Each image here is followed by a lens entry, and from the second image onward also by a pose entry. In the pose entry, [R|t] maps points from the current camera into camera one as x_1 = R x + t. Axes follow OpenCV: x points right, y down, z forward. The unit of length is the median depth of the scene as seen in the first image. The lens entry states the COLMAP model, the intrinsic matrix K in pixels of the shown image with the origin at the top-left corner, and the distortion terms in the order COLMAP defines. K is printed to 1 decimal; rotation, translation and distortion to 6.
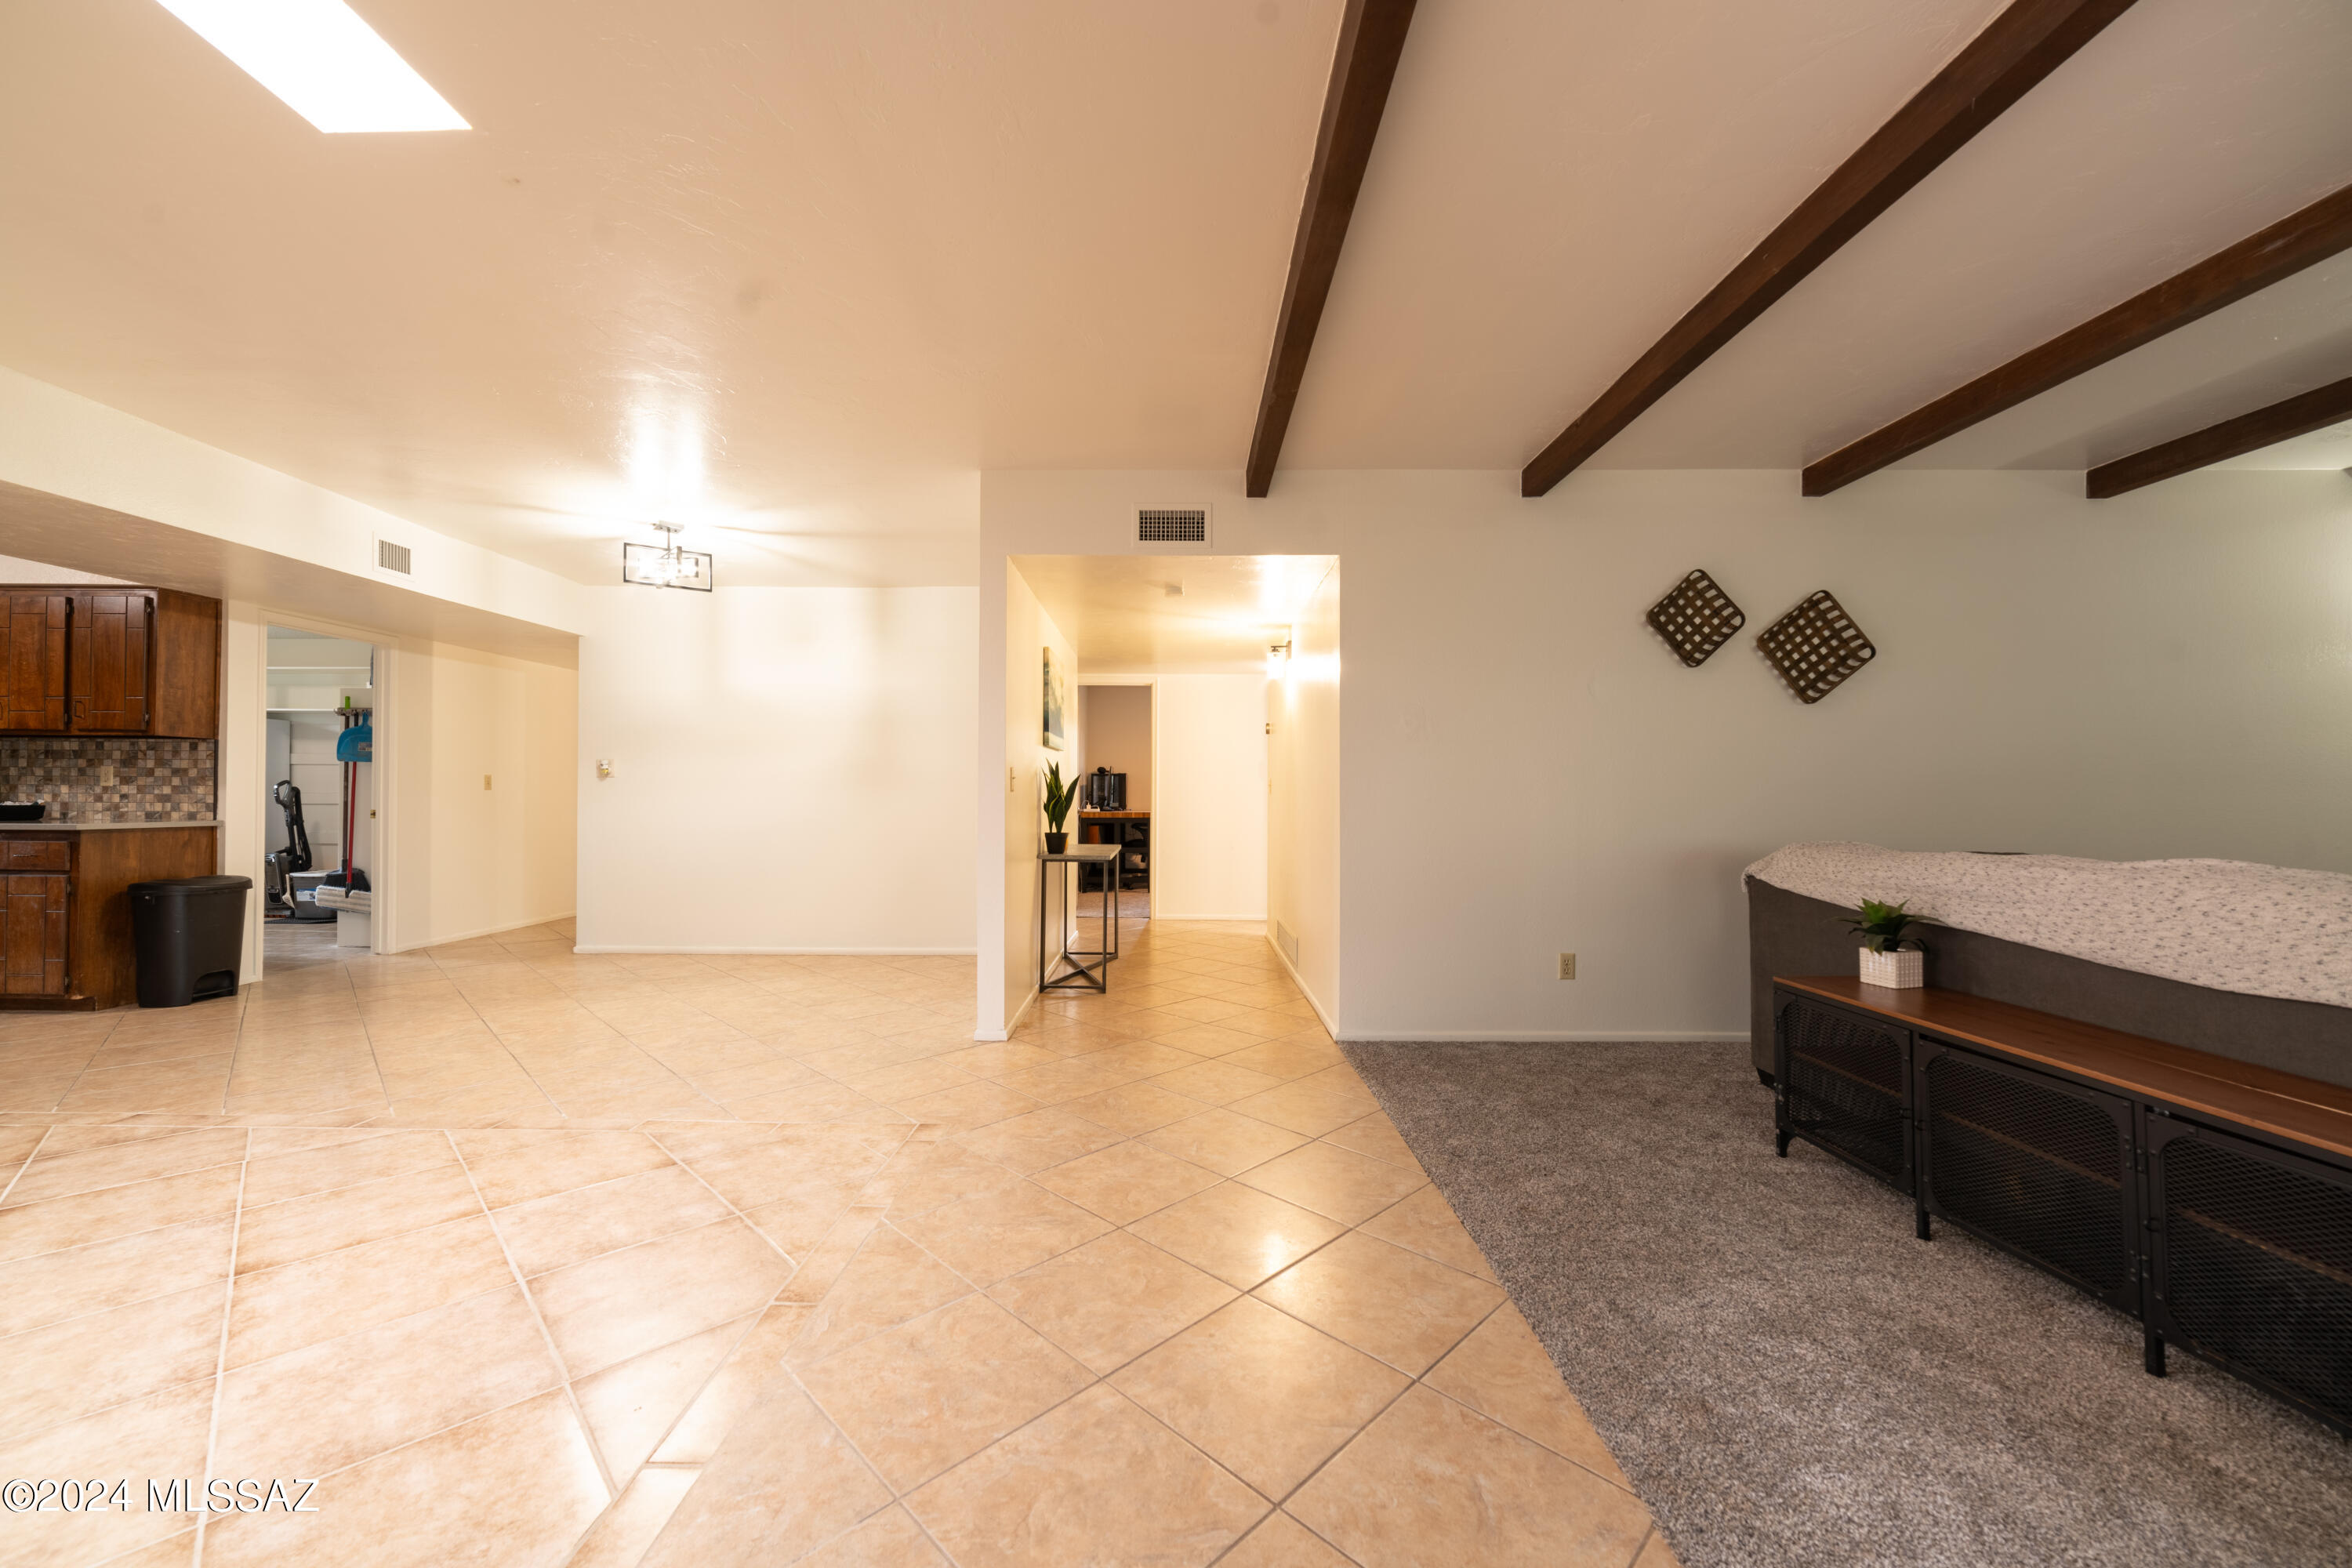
lens RADIAL K [[894.6, 0, 1165.6], [0, 894.6, 789.1], [0, 0, 1]] dist [-0.000532, -0.000105]
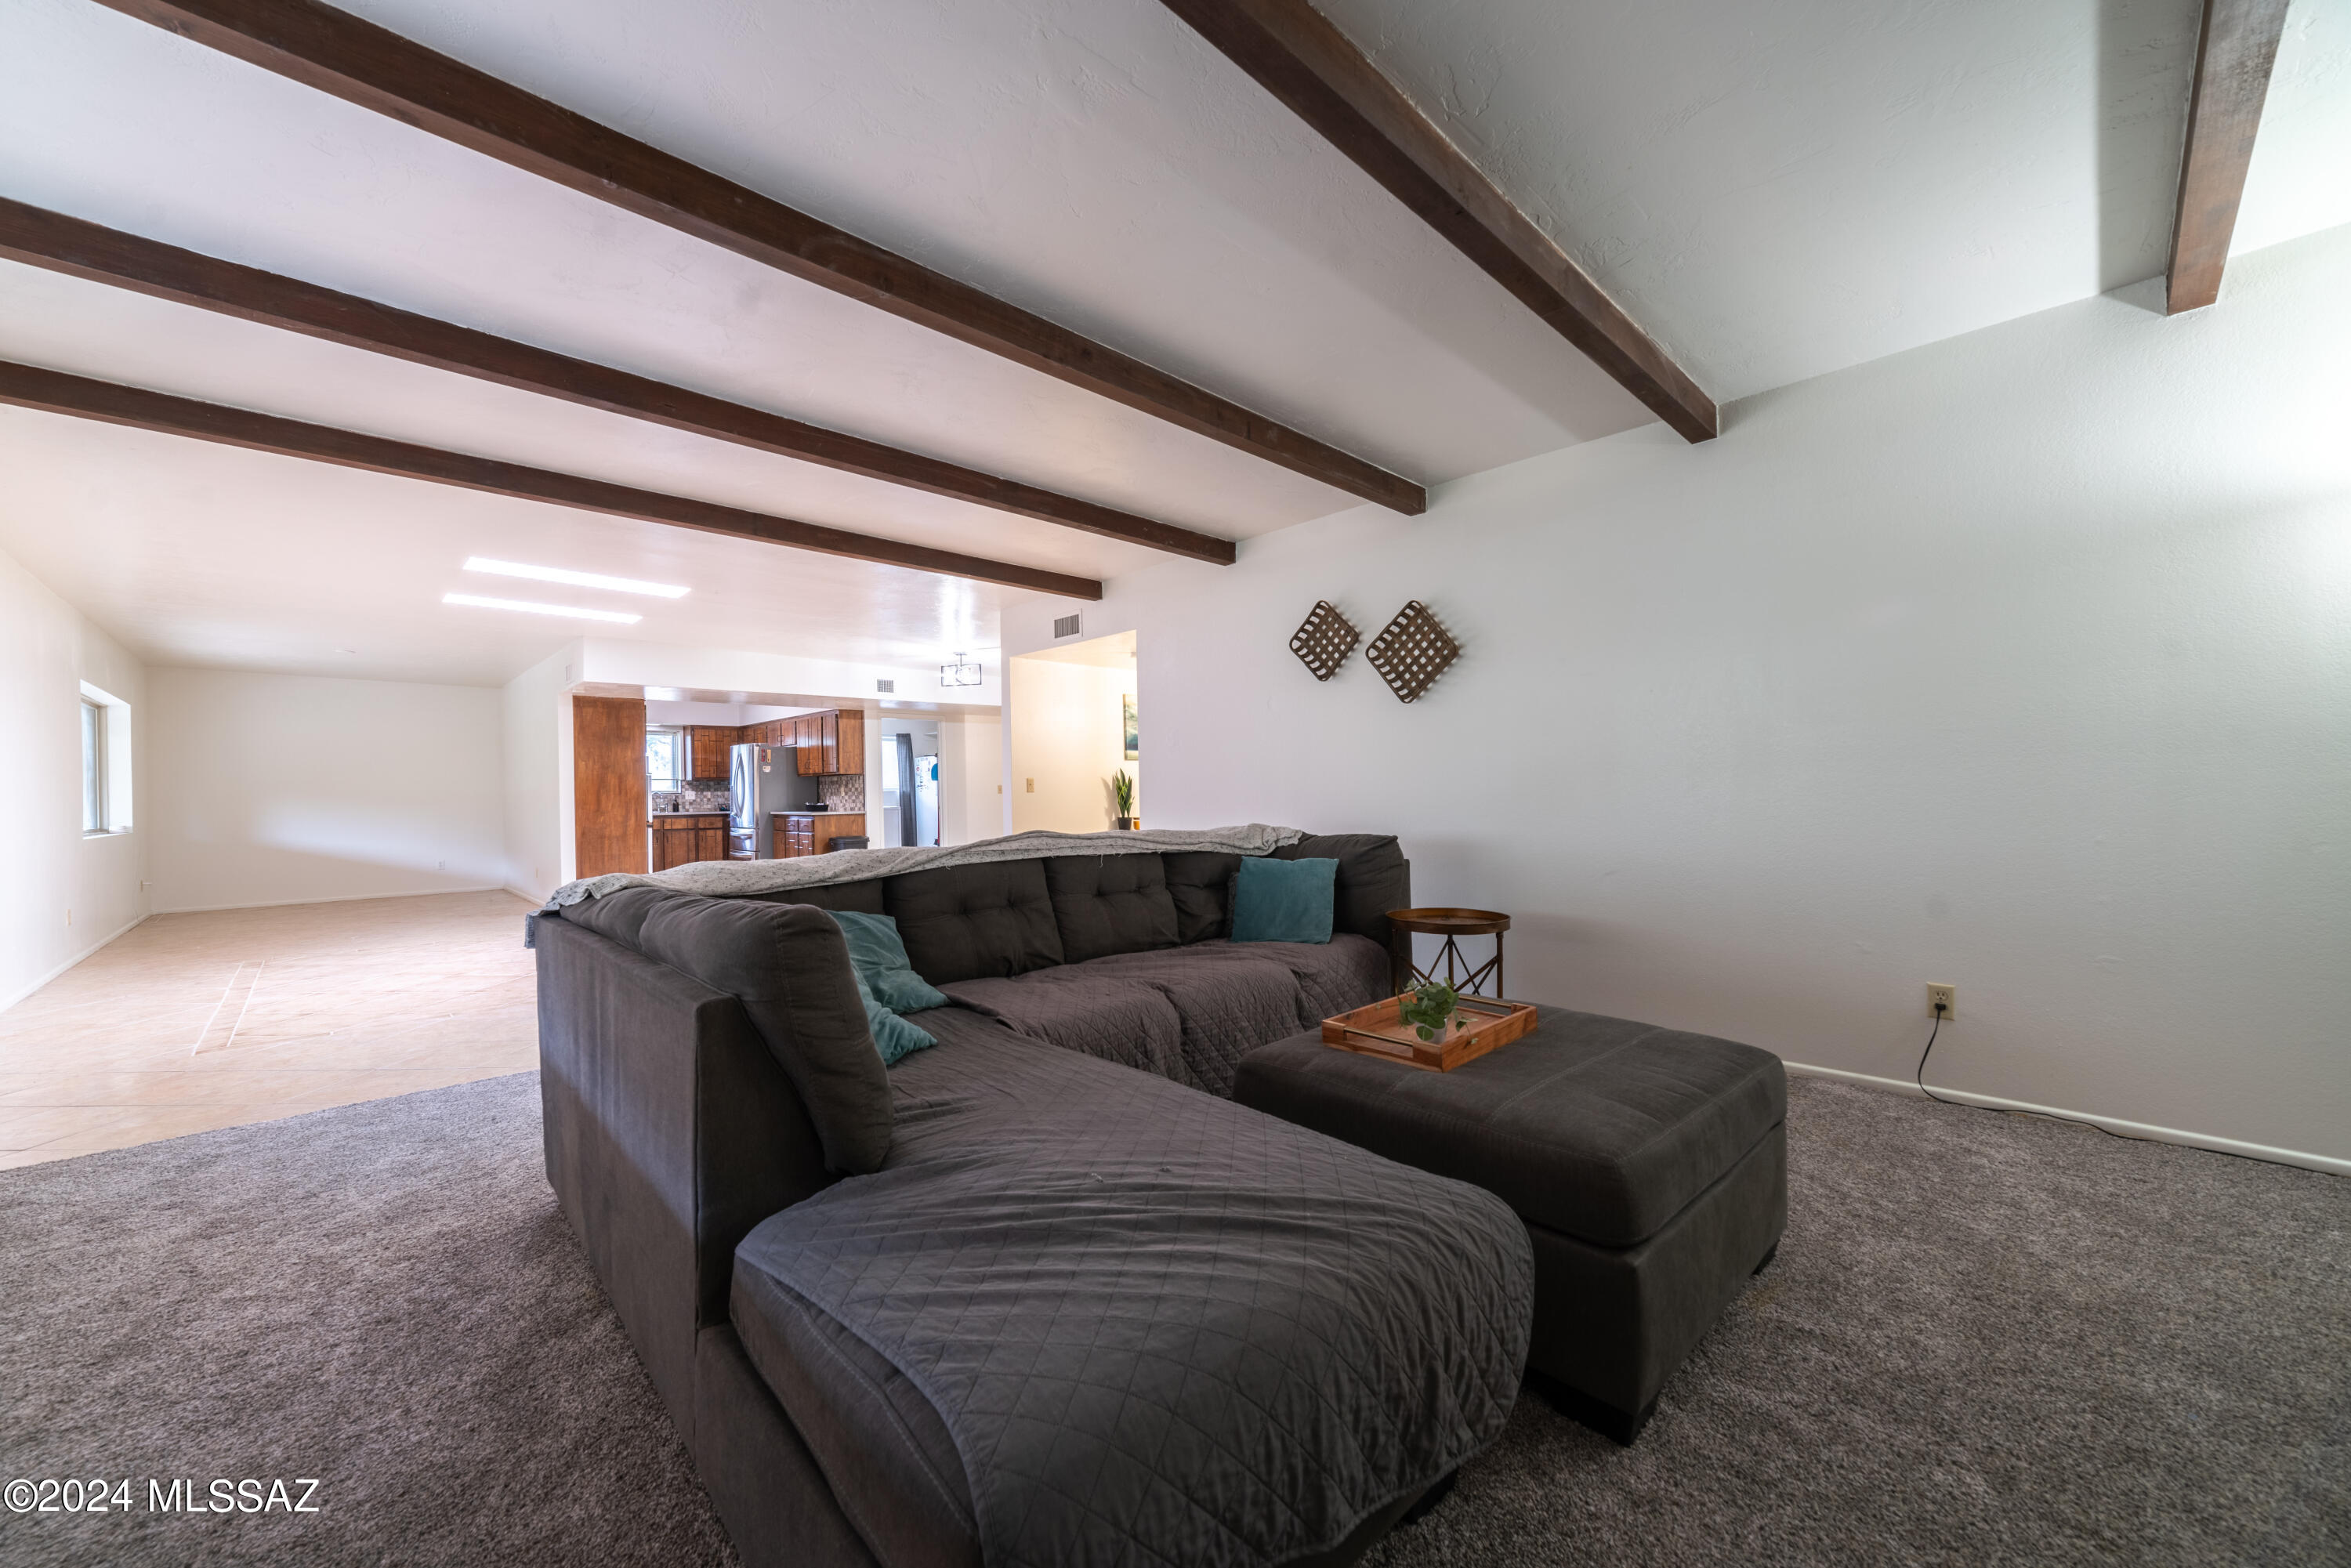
lens RADIAL K [[894.2, 0, 1176.7], [0, 894.2, 791.0], [0, 0, 1]] dist [-0.000532, -0.000105]
pose [[0.702511, -0.018496, -0.711432, 1.116602], [0.027397, 0.999624, 0.001066, 0.004822], [0.711145, -0.020240, 0.702754, 0.002041]]
